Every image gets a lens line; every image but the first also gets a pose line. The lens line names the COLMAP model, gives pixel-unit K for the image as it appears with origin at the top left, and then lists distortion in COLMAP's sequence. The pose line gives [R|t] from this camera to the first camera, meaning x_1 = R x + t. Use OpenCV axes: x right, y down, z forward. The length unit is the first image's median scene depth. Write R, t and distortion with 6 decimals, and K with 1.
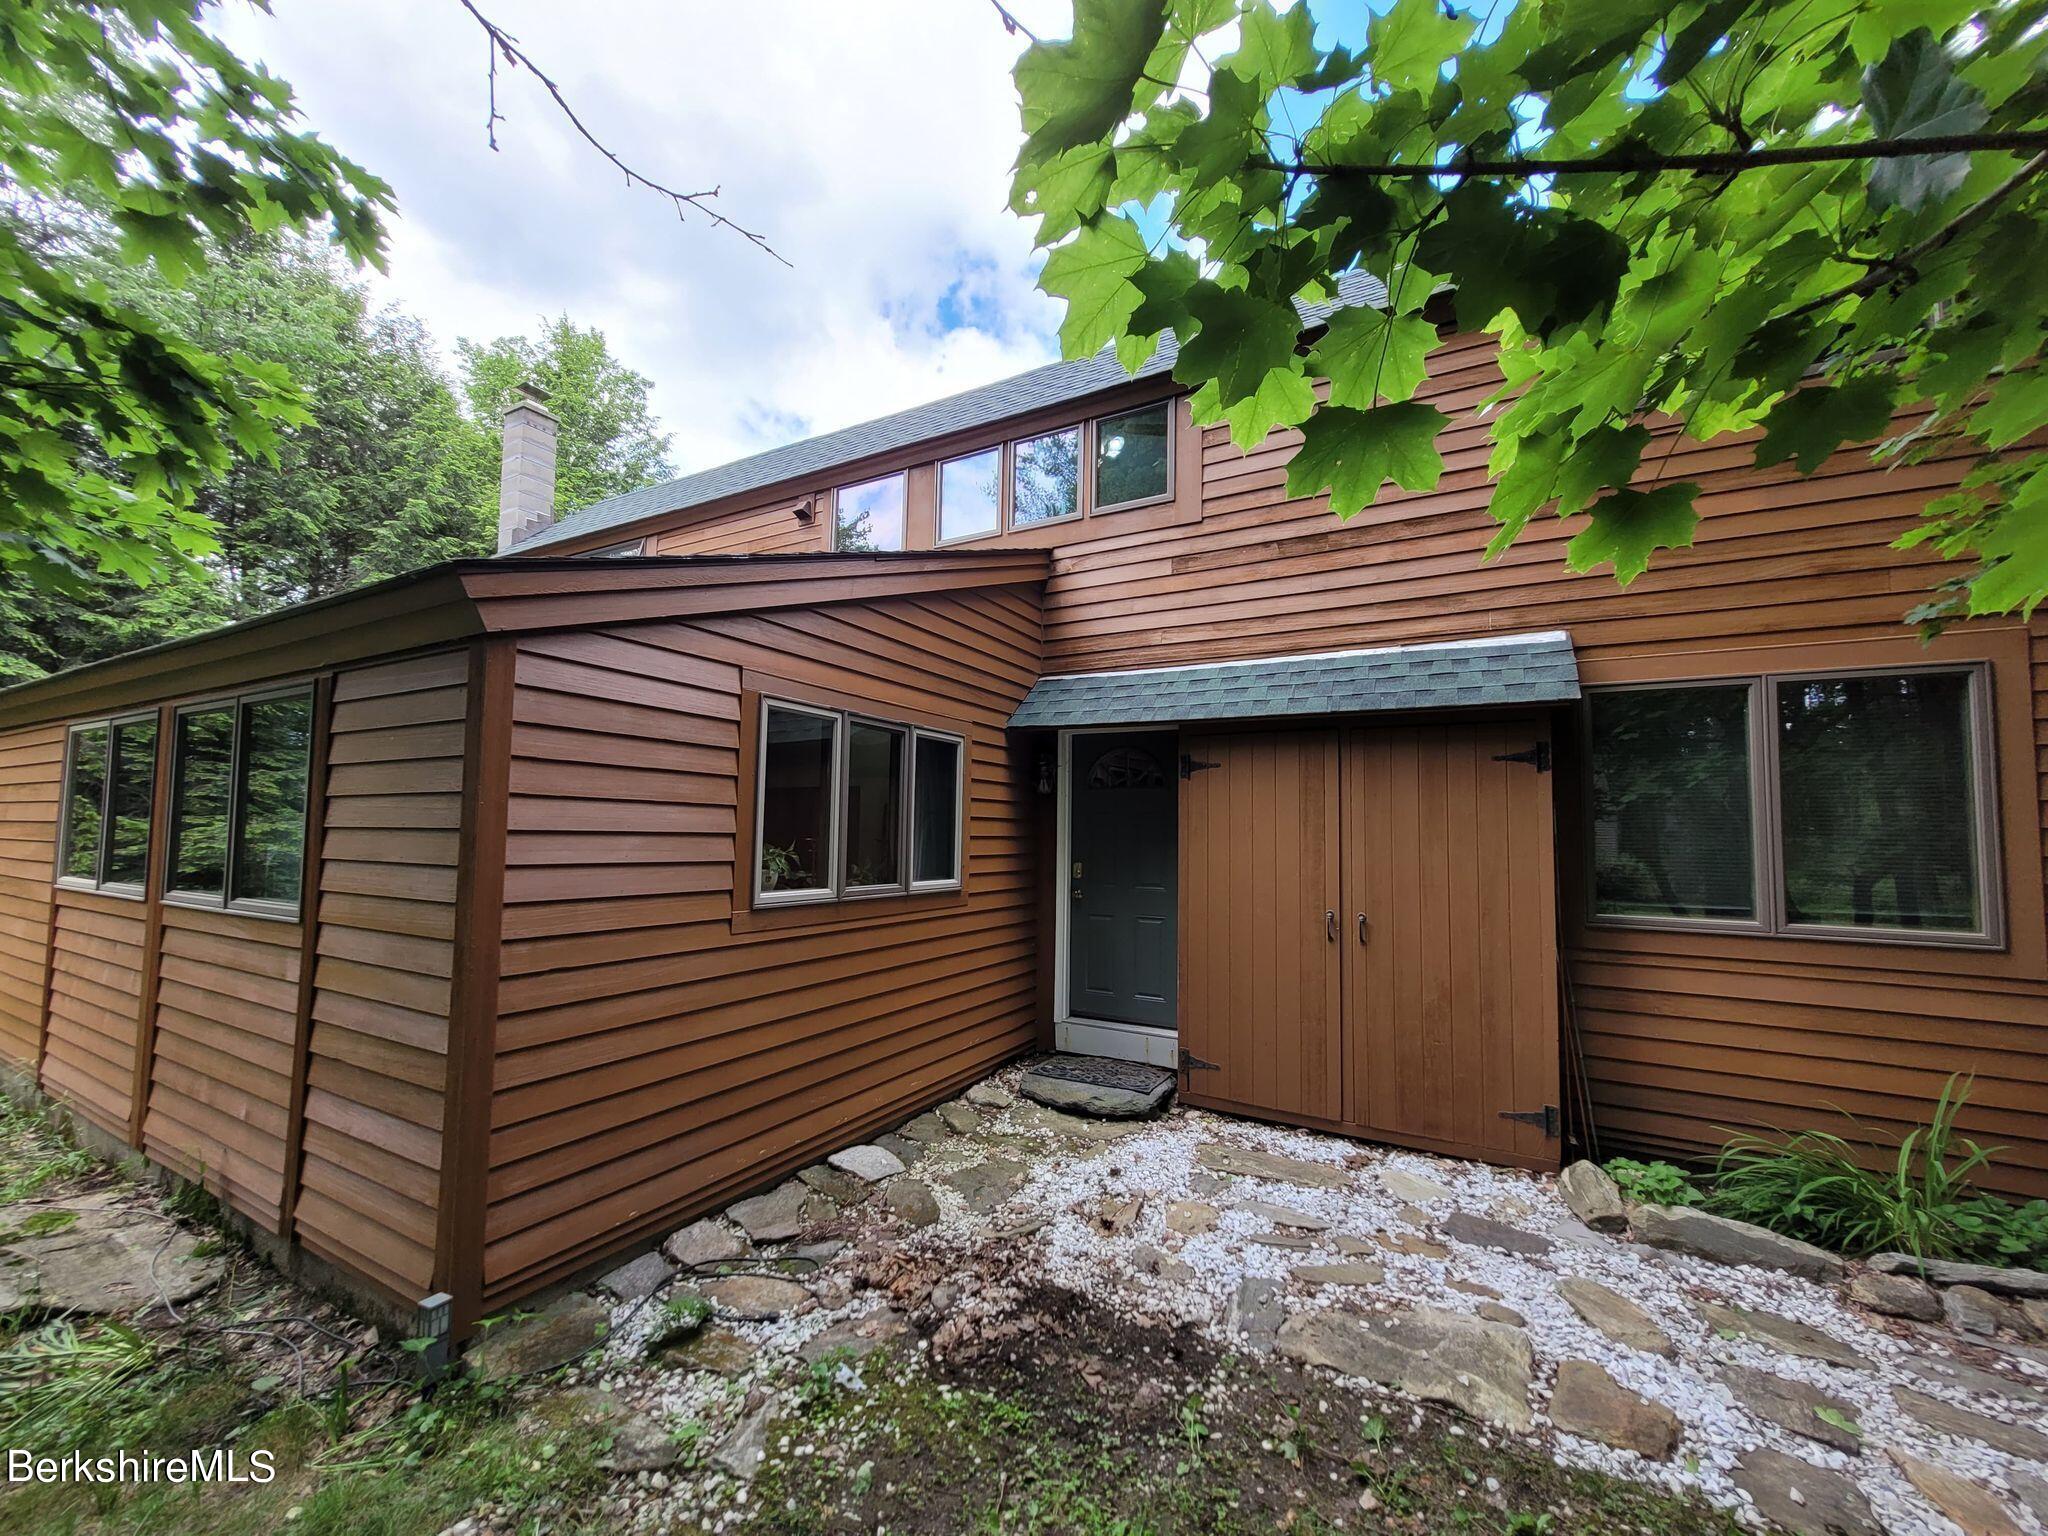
lens RADIAL K [[804.8, 0, 1029.6], [0, 804.8, 783.4], [0, 0, 1]] dist [0.002251, -0.000141]
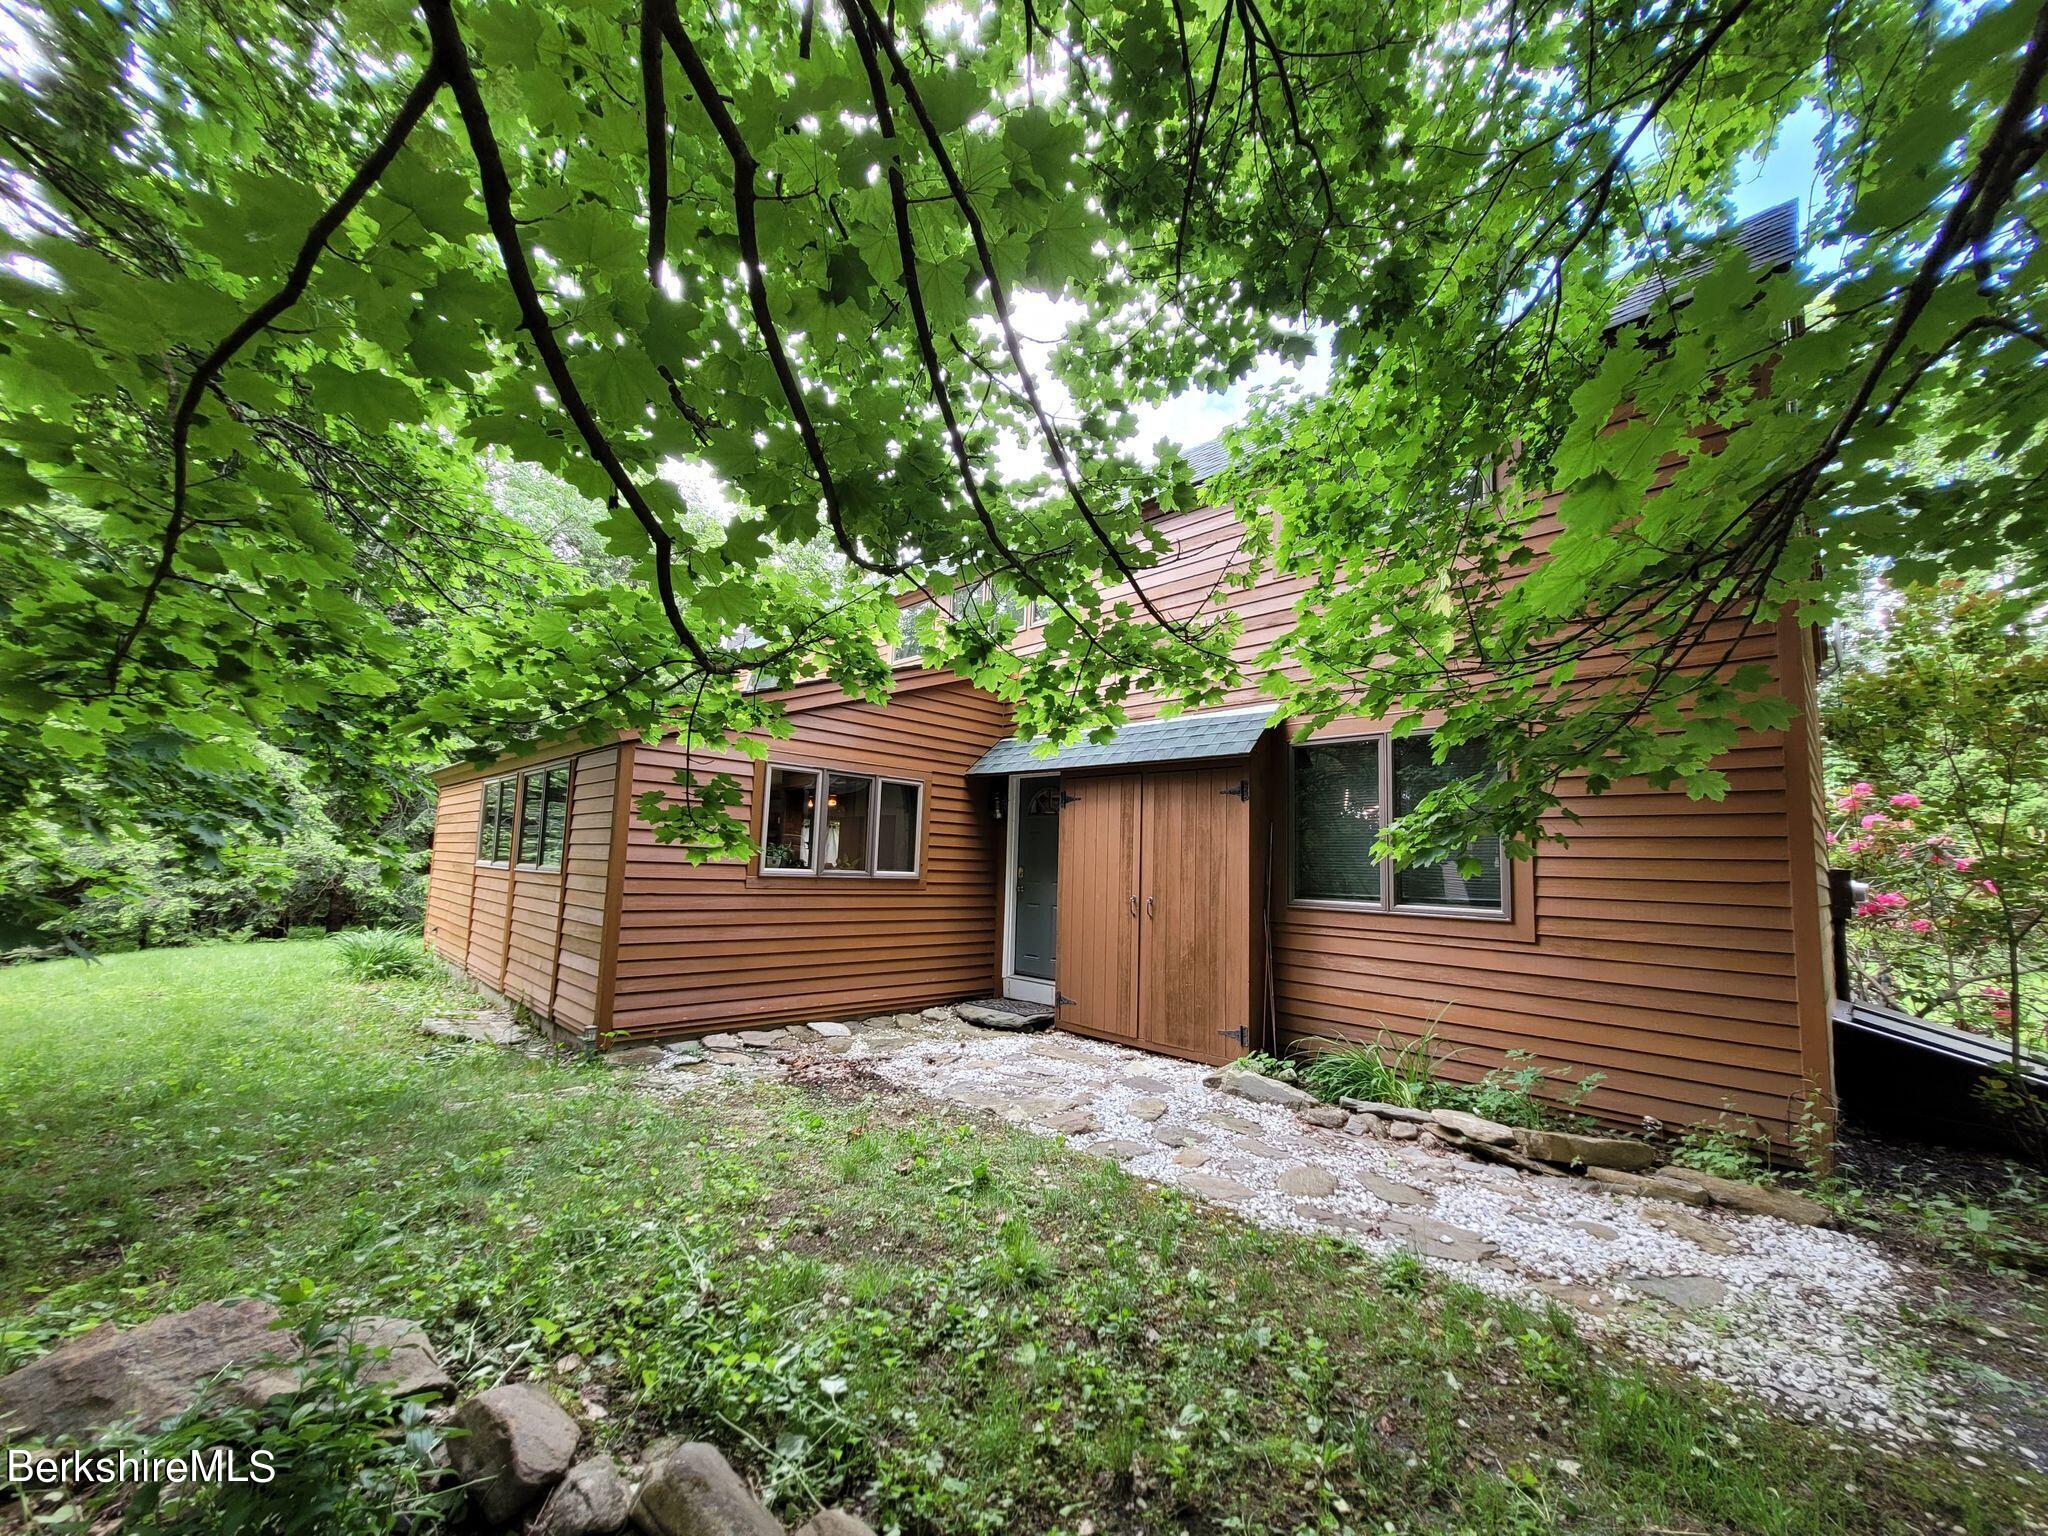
lens RADIAL K [[804.8, 0, 1029.6], [0, 804.8, 783.4], [0, 0, 1]] dist [0.002251, -0.000141]
pose [[0.960355, -0.012368, -0.278504, 0.763236], [-0.001584, 0.998757, -0.049817, 0.031745], [0.278774, 0.048283, 0.959142, -0.615584]]
